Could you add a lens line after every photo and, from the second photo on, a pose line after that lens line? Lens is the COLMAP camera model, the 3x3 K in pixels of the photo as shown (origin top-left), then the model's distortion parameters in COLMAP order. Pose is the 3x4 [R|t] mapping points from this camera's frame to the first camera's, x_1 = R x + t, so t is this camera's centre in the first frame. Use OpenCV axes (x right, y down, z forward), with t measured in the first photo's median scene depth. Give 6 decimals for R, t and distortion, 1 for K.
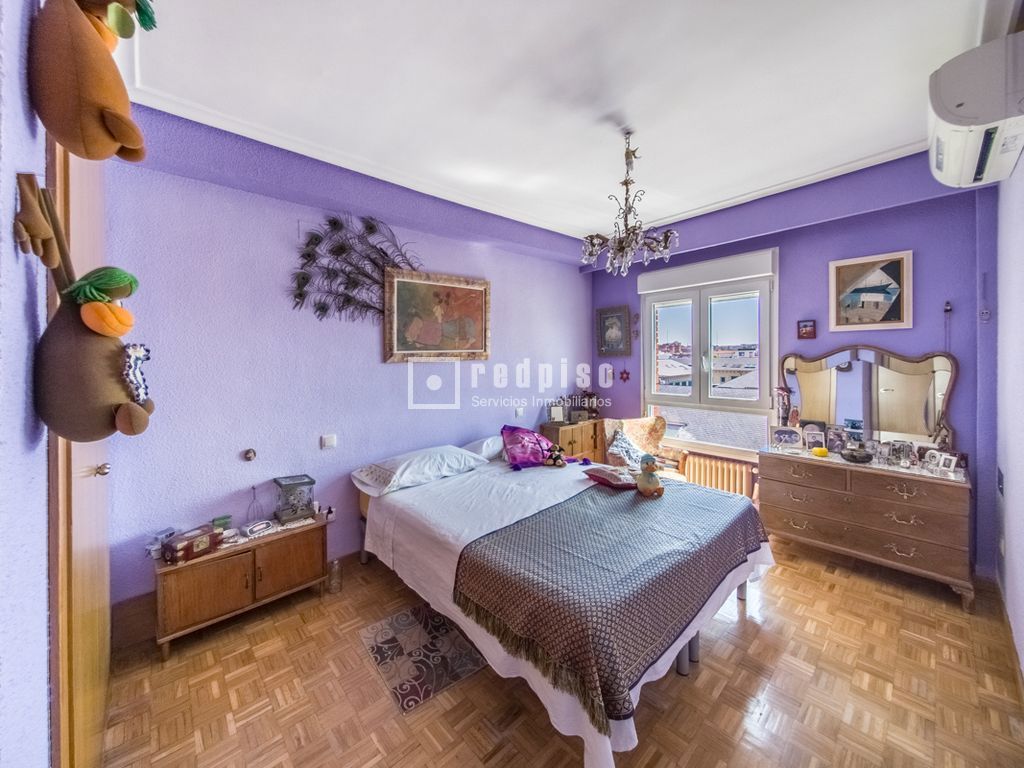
lens RADIAL K [[369.8, 0, 512.2], [0, 369.8, 313.3], [0, 0, 1]] dist [-0.002076, -0.000045]
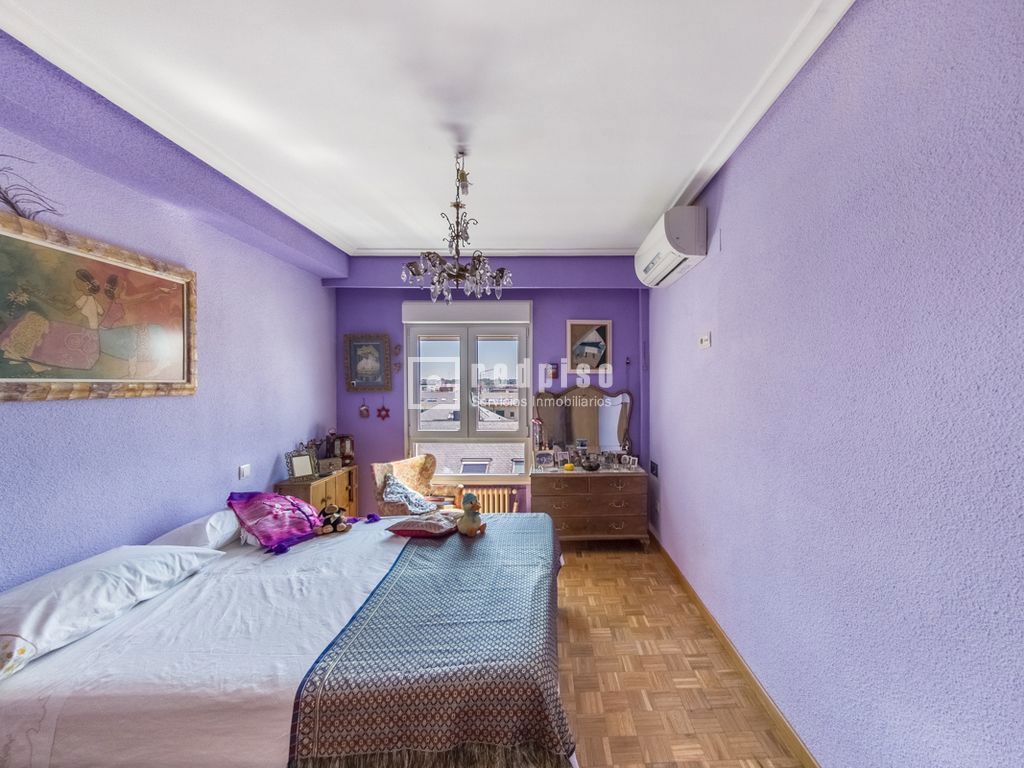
lens RADIAL K [[398.7, 0, 513.2], [0, 398.7, 353.3], [0, 0, 1]] dist [-0.012828, 0.007052]
pose [[0.663722, 0.075338, 0.744175, -0.269139], [-0.093778, 0.995446, -0.017137, 0.017661], [-0.742077, -0.058413, 0.667764, 0.180749]]
